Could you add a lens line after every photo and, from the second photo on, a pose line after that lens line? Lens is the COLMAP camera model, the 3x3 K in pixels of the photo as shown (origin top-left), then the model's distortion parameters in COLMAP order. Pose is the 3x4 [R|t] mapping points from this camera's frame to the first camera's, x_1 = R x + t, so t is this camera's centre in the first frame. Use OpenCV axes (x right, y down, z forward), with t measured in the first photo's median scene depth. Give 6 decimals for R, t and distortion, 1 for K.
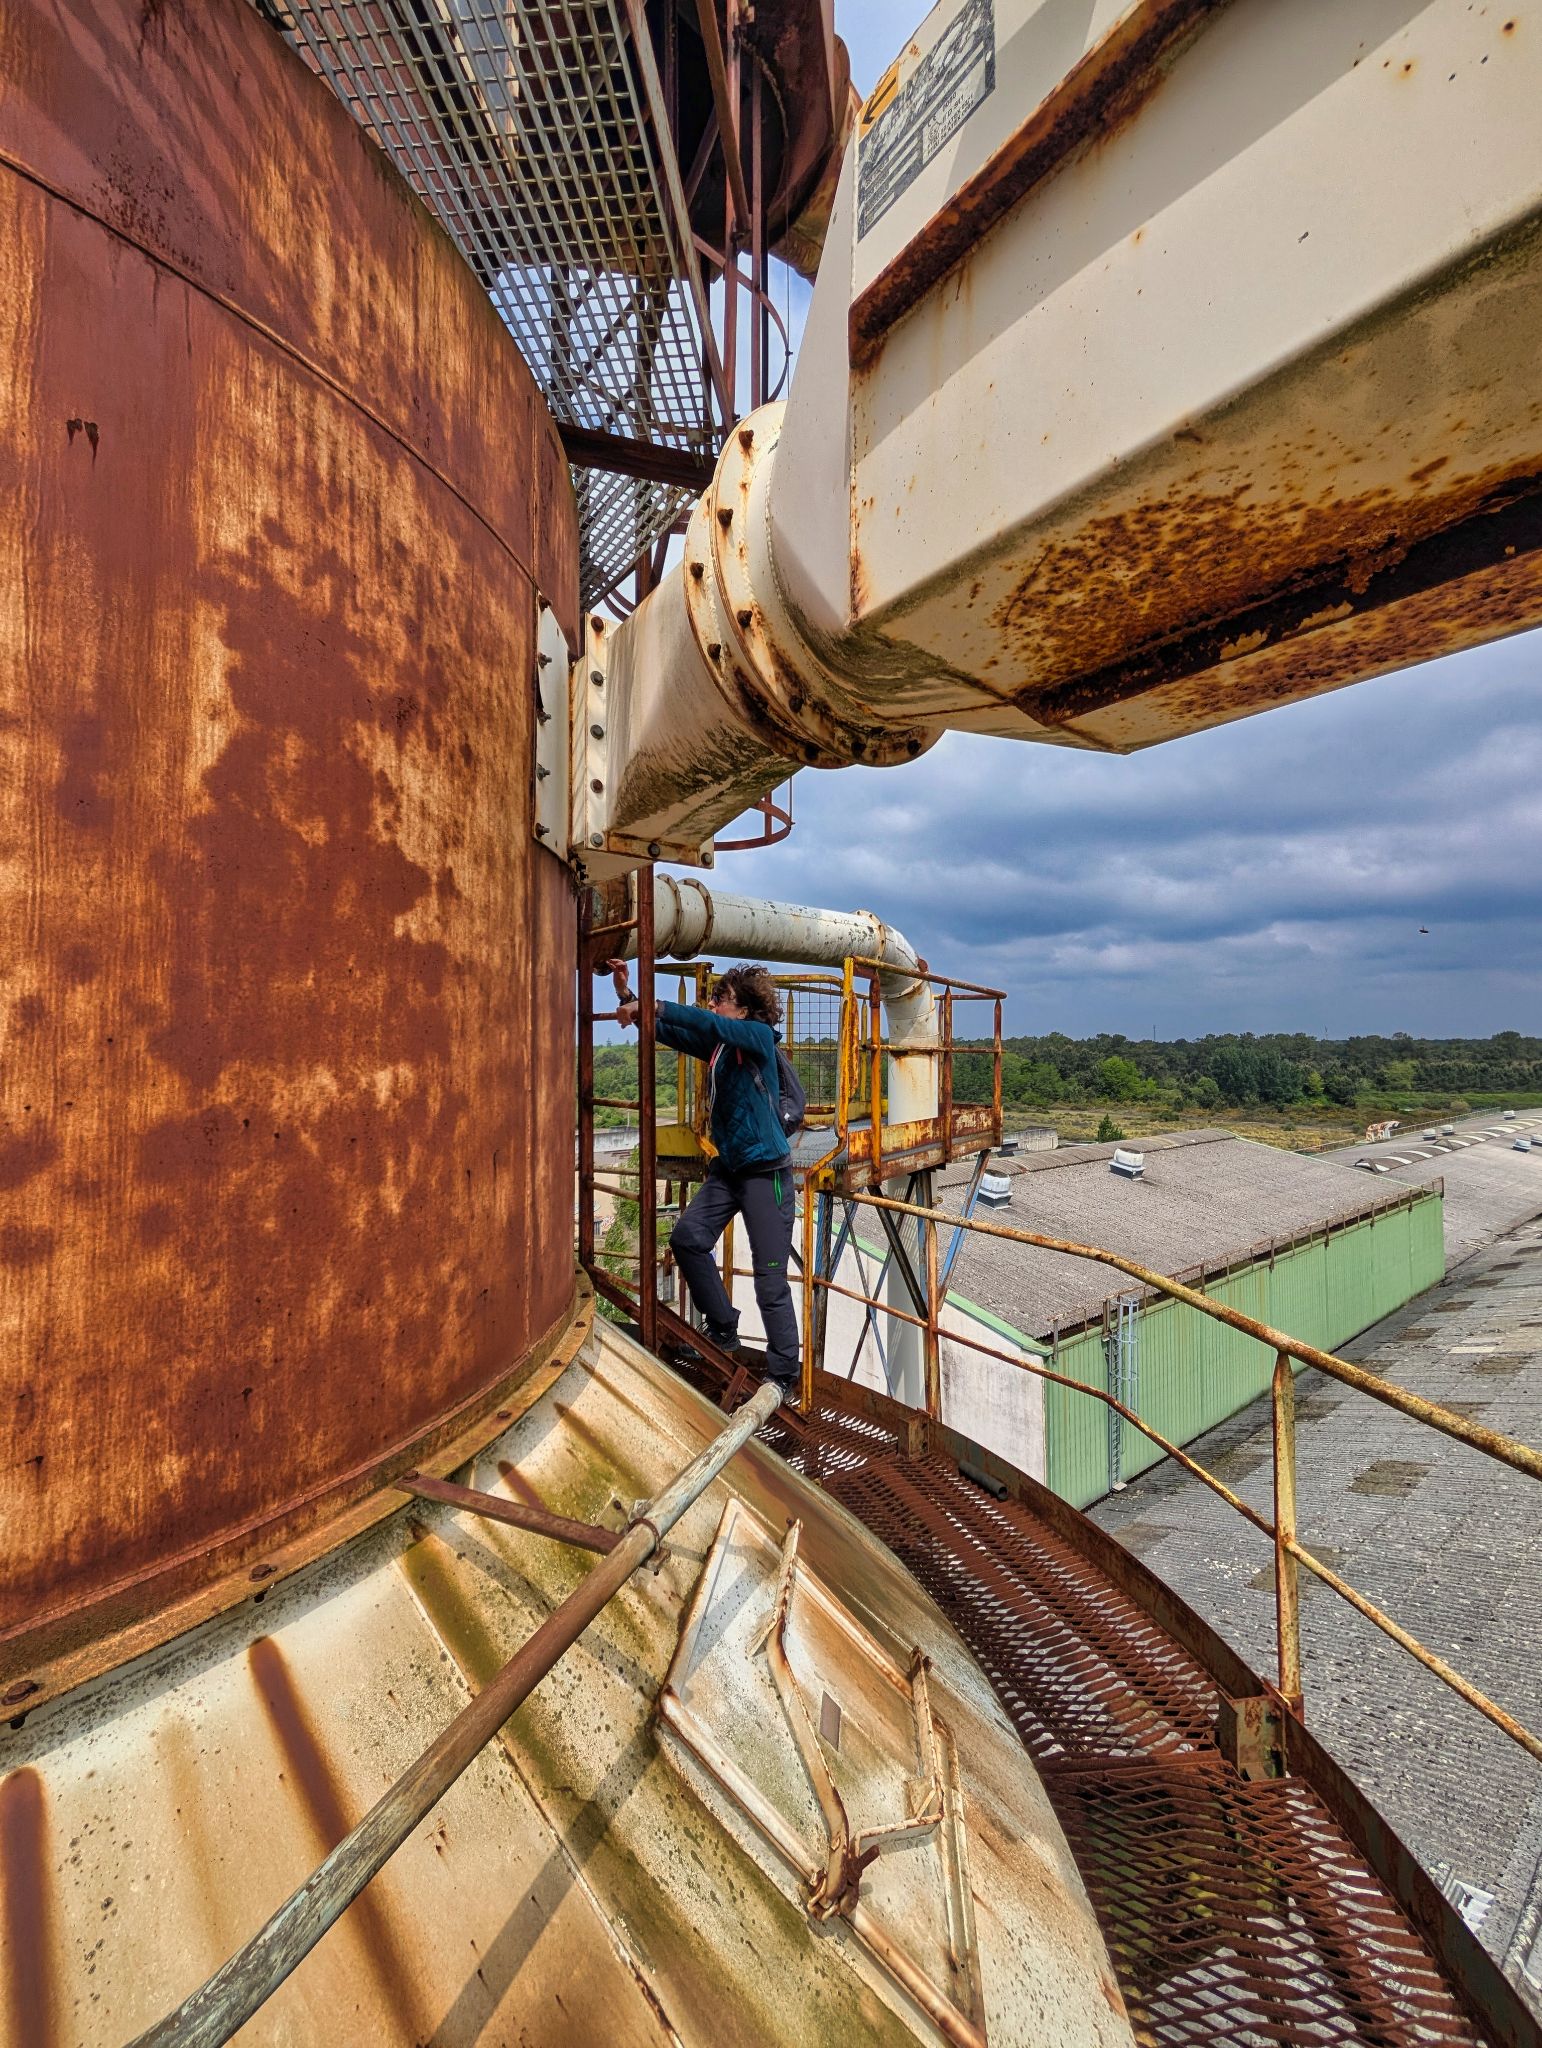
lens RADIAL K [[771.4, 0, 760.7], [0, 771.4, 1021.4], [0, 0, 1]] dist [0.000491, 0.000089]
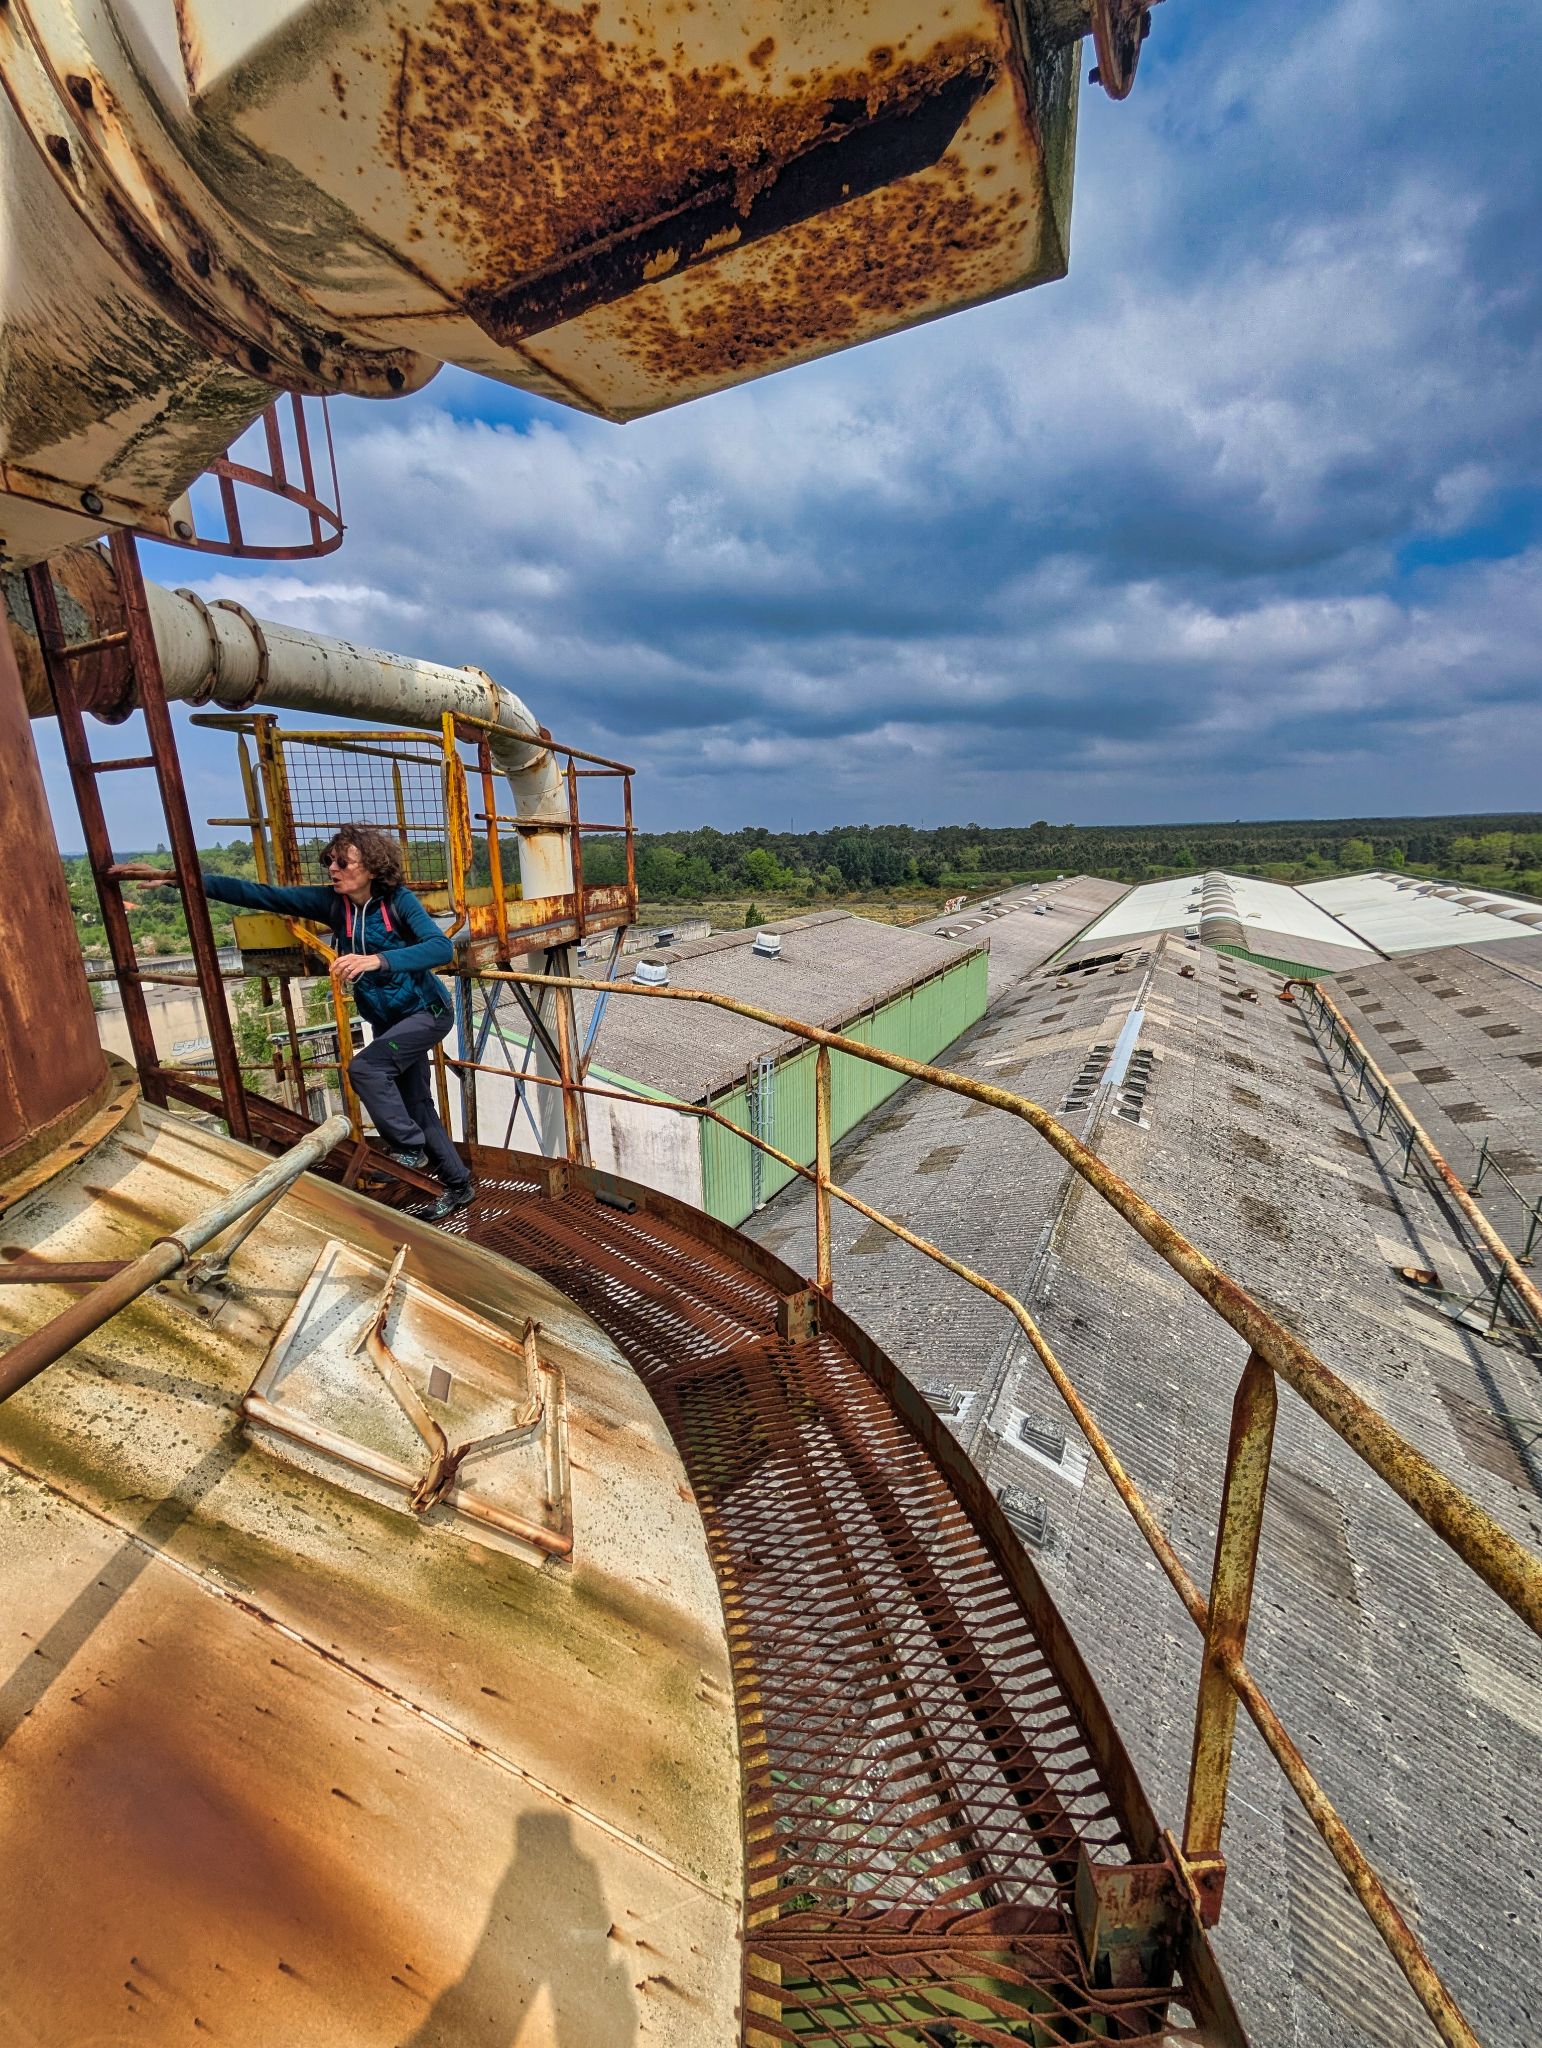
lens RADIAL K [[771.4, 0, 758.2], [0, 771.4, 1020.2], [0, 0, 1]] dist [0.000491, 0.000089]
pose [[0.910402, -0.111785, 0.398336, 0.106768], [0.007443, 0.967076, 0.254378, 0.087602], [-0.413657, -0.228621, 0.881260, -0.062293]]
